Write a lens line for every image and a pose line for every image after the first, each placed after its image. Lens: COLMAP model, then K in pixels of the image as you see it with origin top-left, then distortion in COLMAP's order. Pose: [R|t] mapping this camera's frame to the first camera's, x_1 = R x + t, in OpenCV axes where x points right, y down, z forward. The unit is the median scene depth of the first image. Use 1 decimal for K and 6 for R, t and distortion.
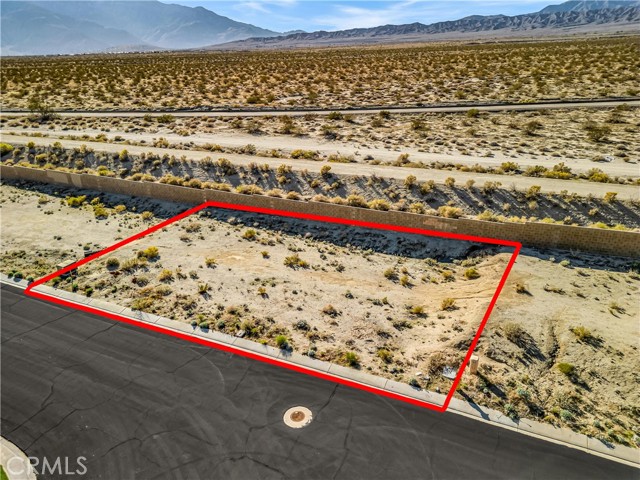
lens RADIAL K [[445.8, 0, 317.9], [0, 445.8, 239.2], [0, 0, 1]] dist [0.079484, -0.082311]
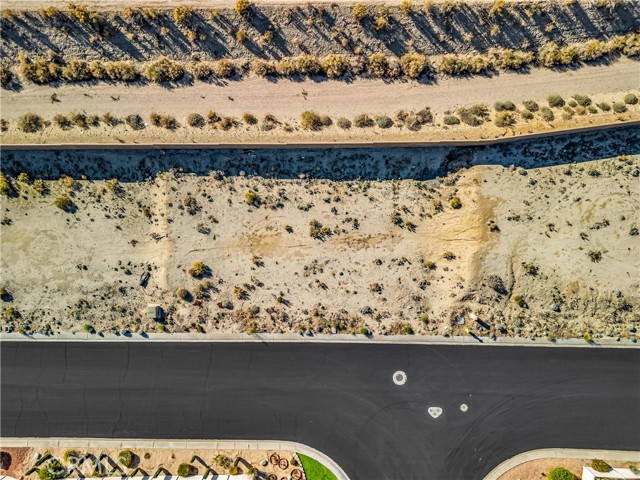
lens RADIAL K [[445.8, 0, 317.9], [0, 445.8, 239.2], [0, 0, 1]] dist [0.079484, -0.082311]
pose [[0.899964, -0.435836, -0.010543, -0.042486], [0.181634, 0.352854, 0.917880, -0.915829], [-0.396325, -0.827974, 0.396719, 0.430091]]
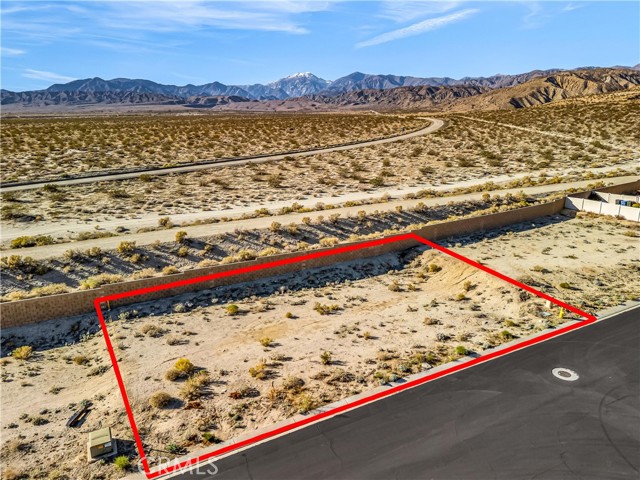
lens RADIAL K [[445.8, 0, 317.9], [0, 445.8, 239.2], [0, 0, 1]] dist [0.079484, -0.082311]
pose [[0.599242, -0.198611, 0.775540, -0.682532], [0.311555, 0.950225, 0.002616, -0.089544], [-0.737457, 0.240056, 0.631293, 0.312301]]
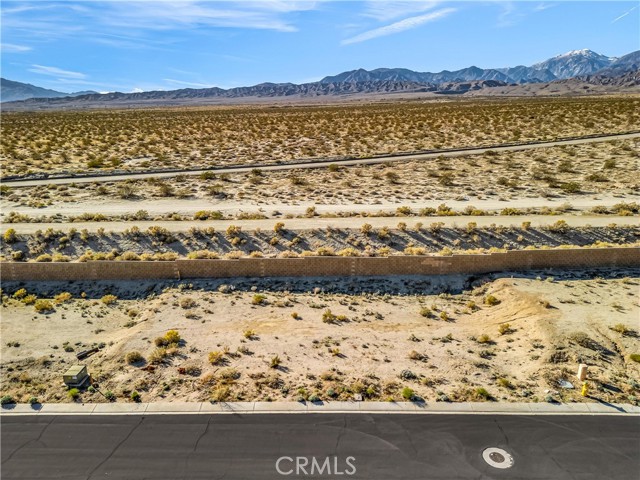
lens RADIAL K [[445.8, 0, 317.9], [0, 445.8, 239.2], [0, 0, 1]] dist [0.079484, -0.082311]
pose [[0.918283, -0.107771, 0.380975, -0.380922], [0.153169, 0.984017, -0.090828, -0.031385], [-0.365097, 0.141759, 0.920113, 0.065880]]
